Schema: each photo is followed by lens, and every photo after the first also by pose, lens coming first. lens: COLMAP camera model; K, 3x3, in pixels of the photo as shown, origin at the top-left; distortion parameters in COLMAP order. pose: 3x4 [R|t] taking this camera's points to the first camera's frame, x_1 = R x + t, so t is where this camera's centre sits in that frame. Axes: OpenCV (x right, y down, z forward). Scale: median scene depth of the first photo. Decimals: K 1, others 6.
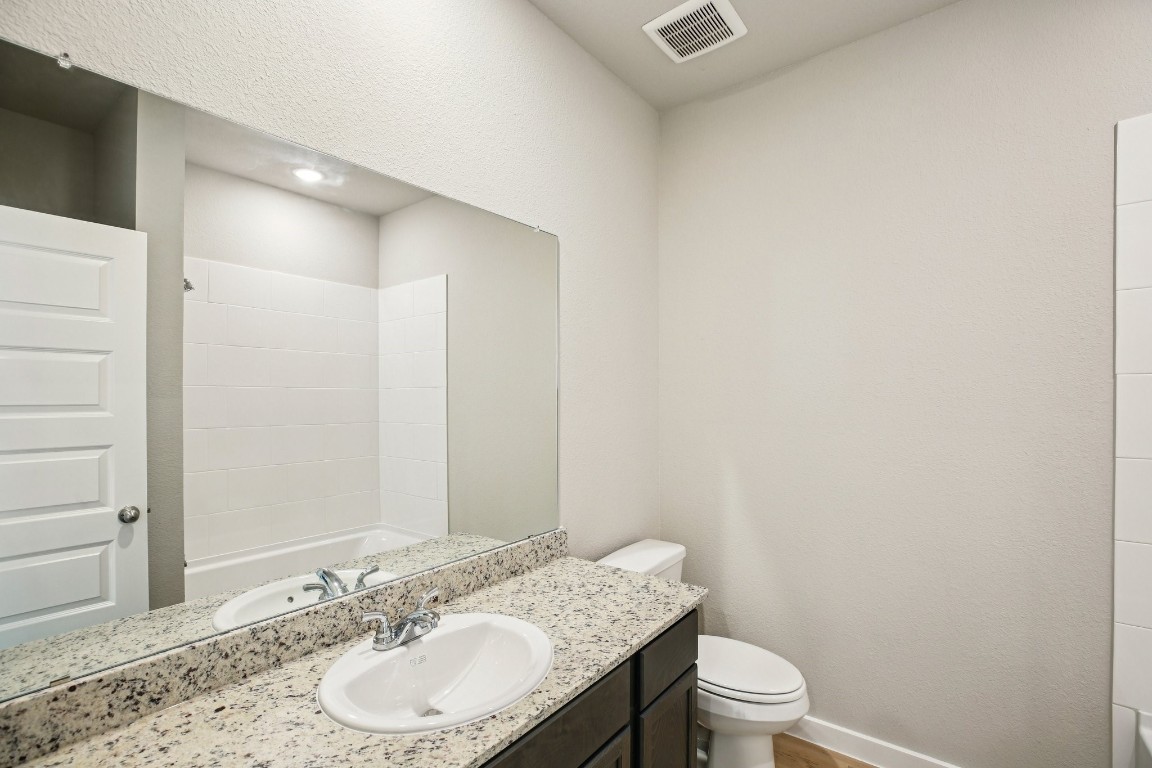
lens RADIAL K [[531.9, 0, 575.8], [0, 531.9, 388.6], [0, 0, 1]] dist [-0.038943, 0.010496]
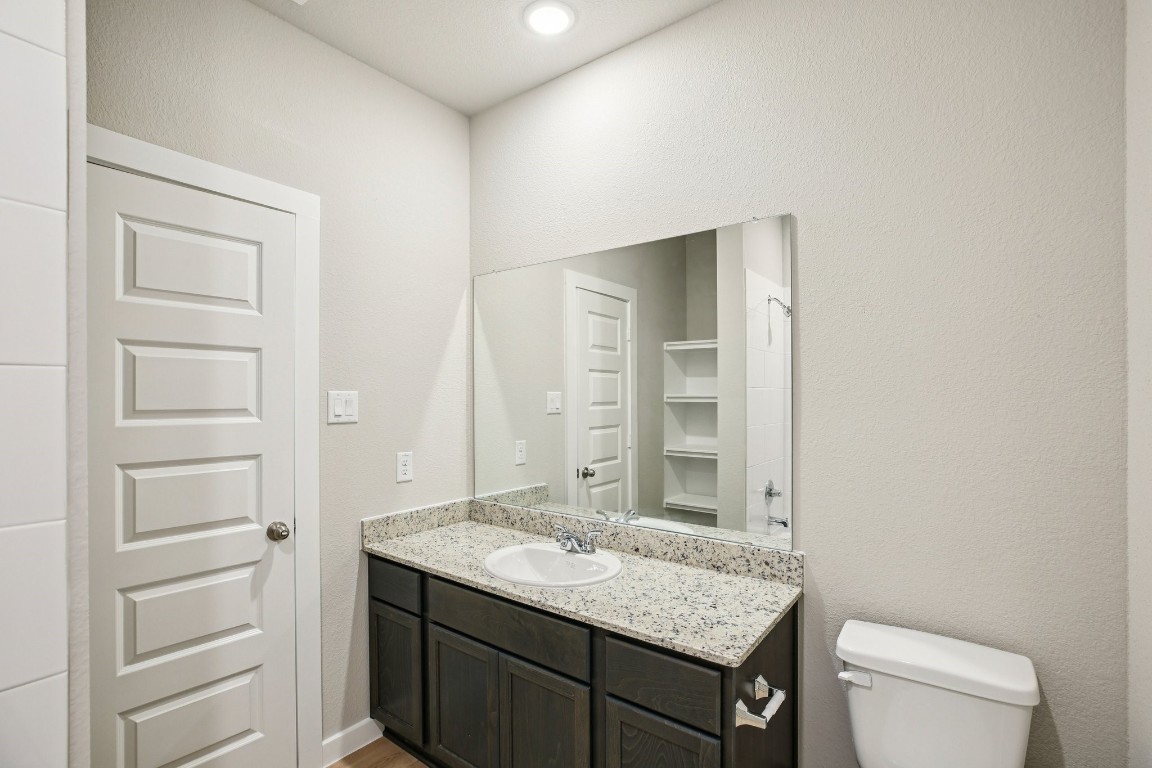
lens RADIAL K [[531.9, 0, 572.9], [0, 531.9, 389.8], [0, 0, 1]] dist [-0.038943, 0.010496]
pose [[-0.001812, -0.011658, -0.999930, 1.007487], [0.012530, 0.999853, -0.011680, 0.007548], [0.999920, -0.012551, -0.001666, 0.786390]]
